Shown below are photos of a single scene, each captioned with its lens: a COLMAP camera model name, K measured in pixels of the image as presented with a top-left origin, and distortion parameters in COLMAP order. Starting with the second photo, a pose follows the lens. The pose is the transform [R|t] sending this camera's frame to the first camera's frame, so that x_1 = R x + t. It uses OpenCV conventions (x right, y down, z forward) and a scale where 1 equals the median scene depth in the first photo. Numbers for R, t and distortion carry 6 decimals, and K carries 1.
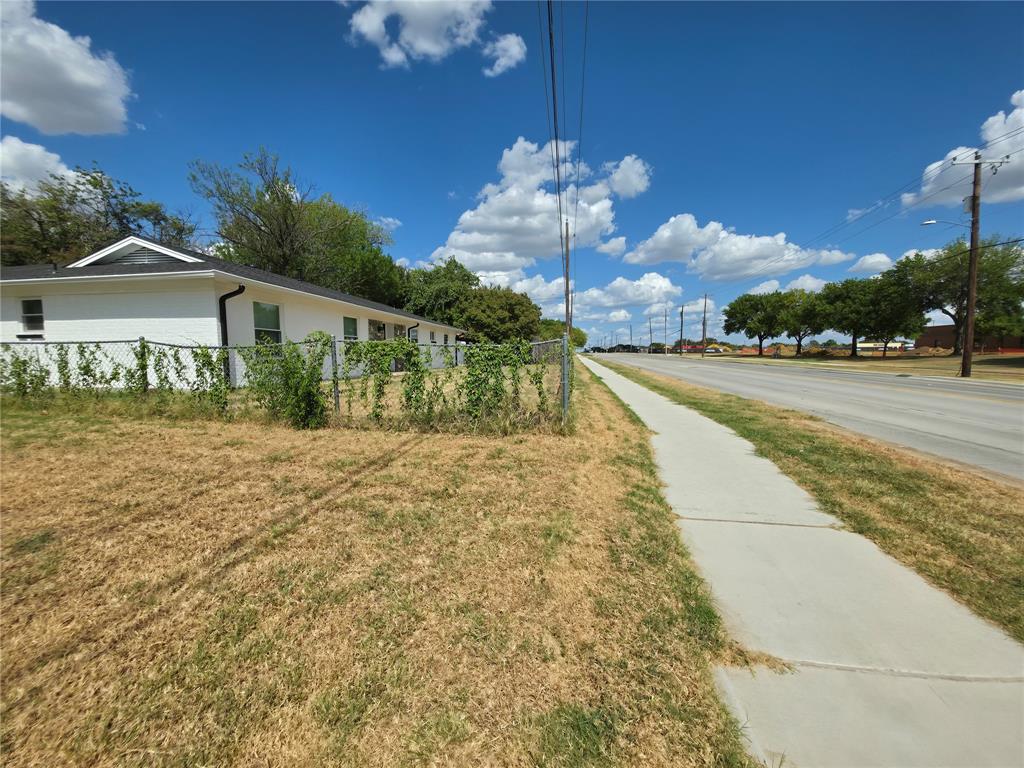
lens RADIAL K [[414.1, 0, 505.5], [0, 414.1, 389.8], [0, 0, 1]] dist [0.000567, -0.000272]
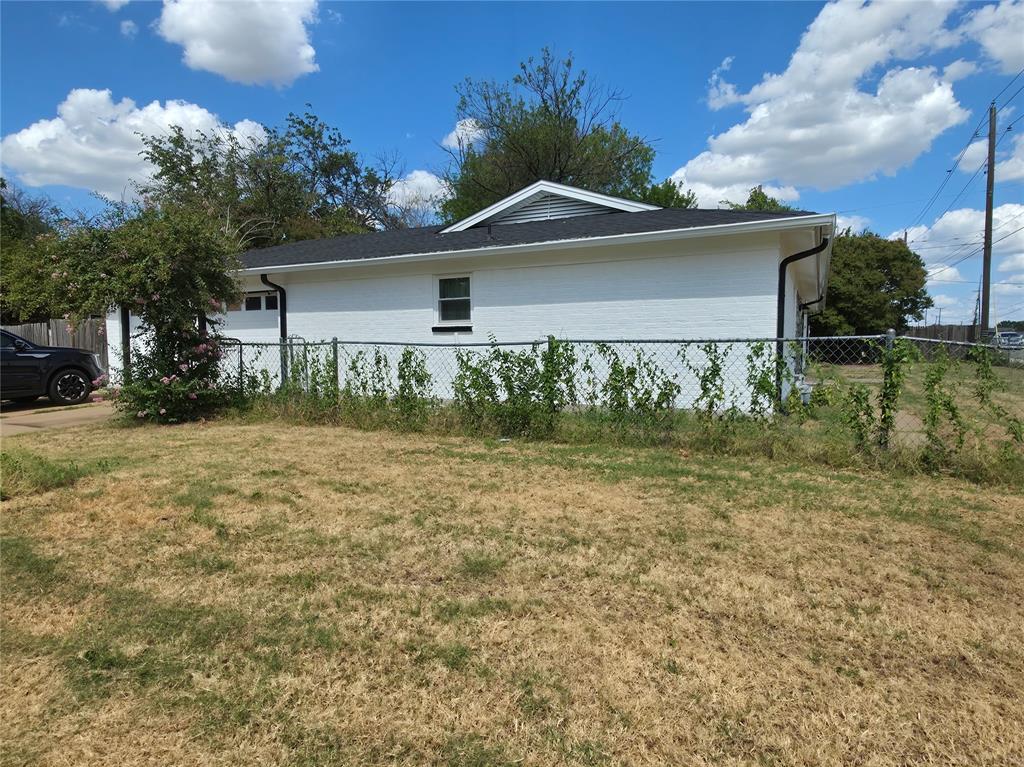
lens RADIAL K [[624.1, 0, 512.0], [0, 624.1, 383.5], [0, 0, 1]] dist [0.018481, -0.000021]
pose [[0.947350, 0.012793, -0.319945, -0.541403], [-0.020287, 0.999592, -0.020099, -0.012407], [0.319557, 0.025531, 0.947223, 0.014430]]
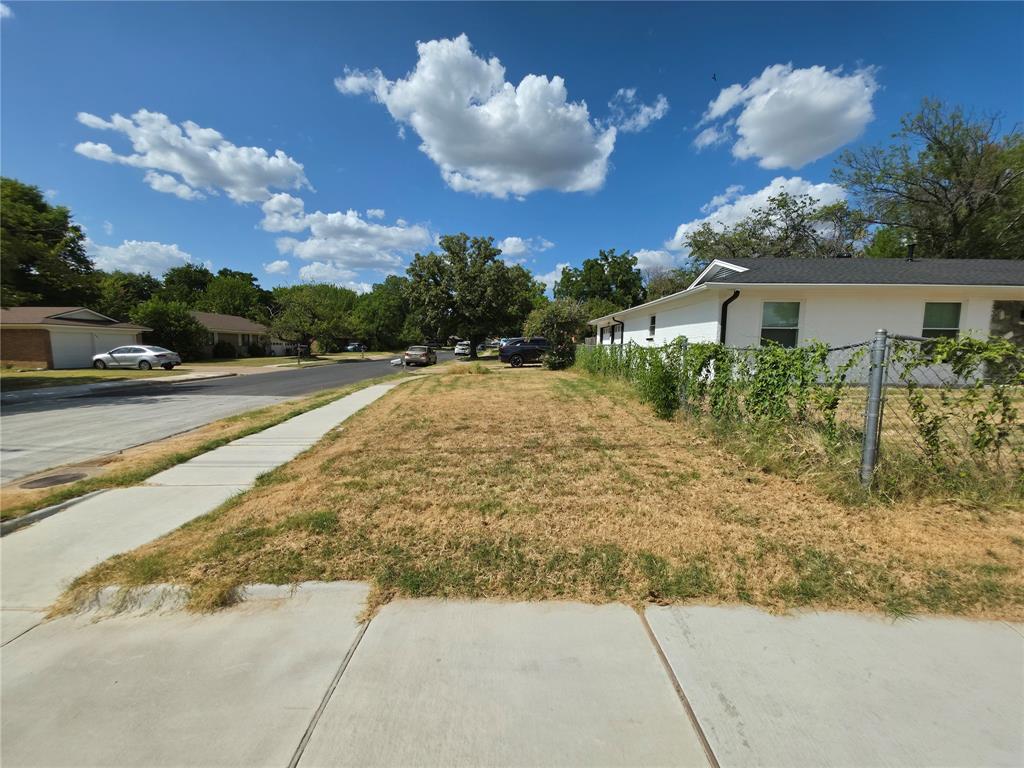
lens RADIAL K [[414.1, 0, 505.5], [0, 414.1, 389.8], [0, 0, 1]] dist [0.000567, -0.000272]
pose [[0.123632, 0.108335, -0.986397, 0.336827], [-0.090337, 0.991124, 0.097531, -0.033377], [0.988208, 0.077050, 0.132321, 0.215458]]
